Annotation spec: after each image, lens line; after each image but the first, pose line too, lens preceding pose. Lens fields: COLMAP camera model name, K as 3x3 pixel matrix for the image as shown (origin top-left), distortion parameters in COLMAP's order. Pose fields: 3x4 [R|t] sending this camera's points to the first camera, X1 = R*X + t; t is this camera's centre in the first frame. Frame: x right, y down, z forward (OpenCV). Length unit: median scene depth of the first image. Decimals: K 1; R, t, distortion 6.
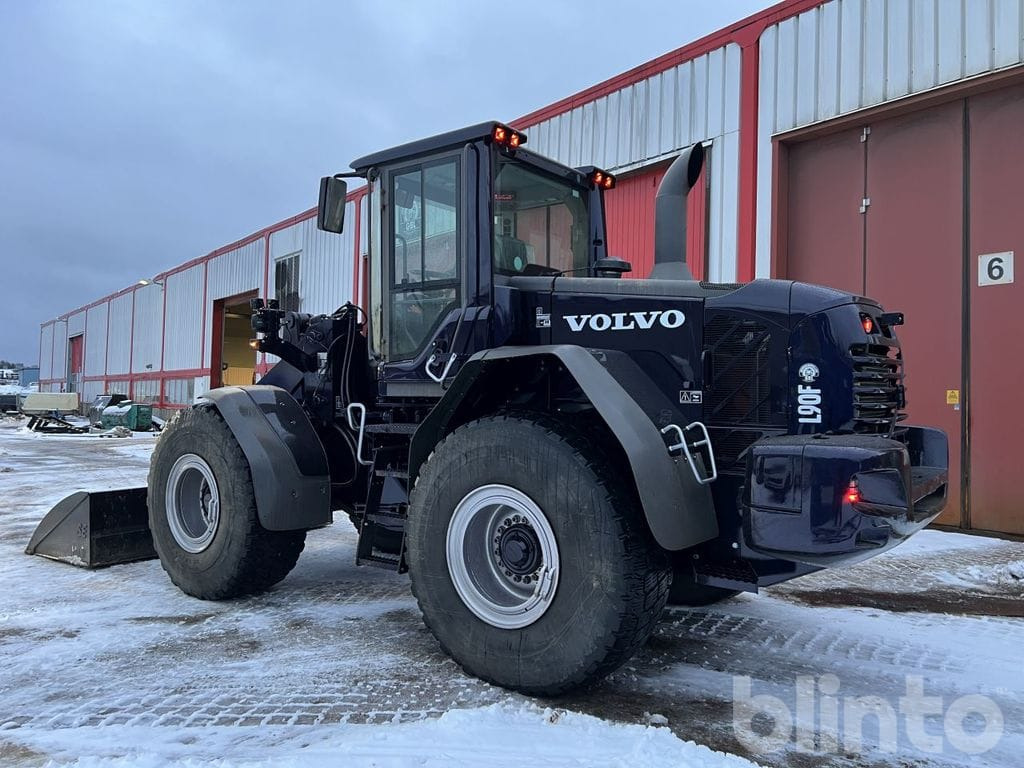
lens RADIAL K [[760.2, 0, 513.3], [0, 760.2, 377.5], [0, 0, 1]] dist [0.065616, -0.072307]
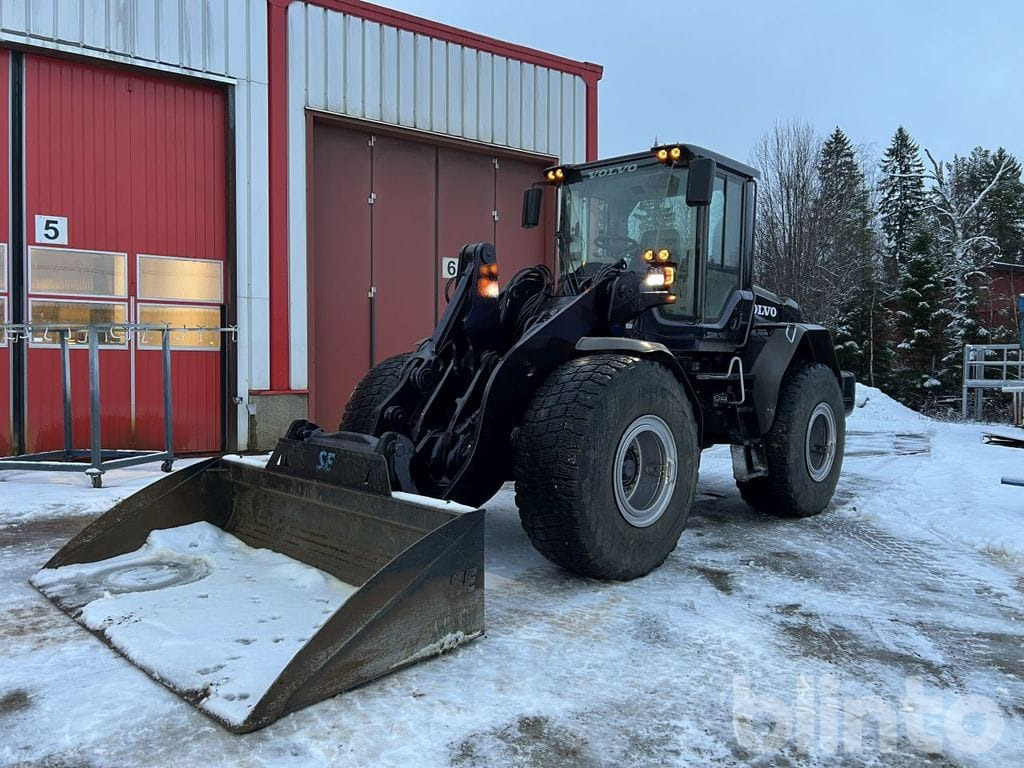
lens RADIAL K [[764.7, 0, 503.6], [0, 764.7, 375.9], [0, 0, 1]] dist [0.058162, -0.062298]
pose [[0.108843, -0.028400, 0.993653, -1.693298], [-0.034716, 0.998873, 0.032352, 0.041456], [-0.993453, -0.038017, 0.107735, 1.390234]]
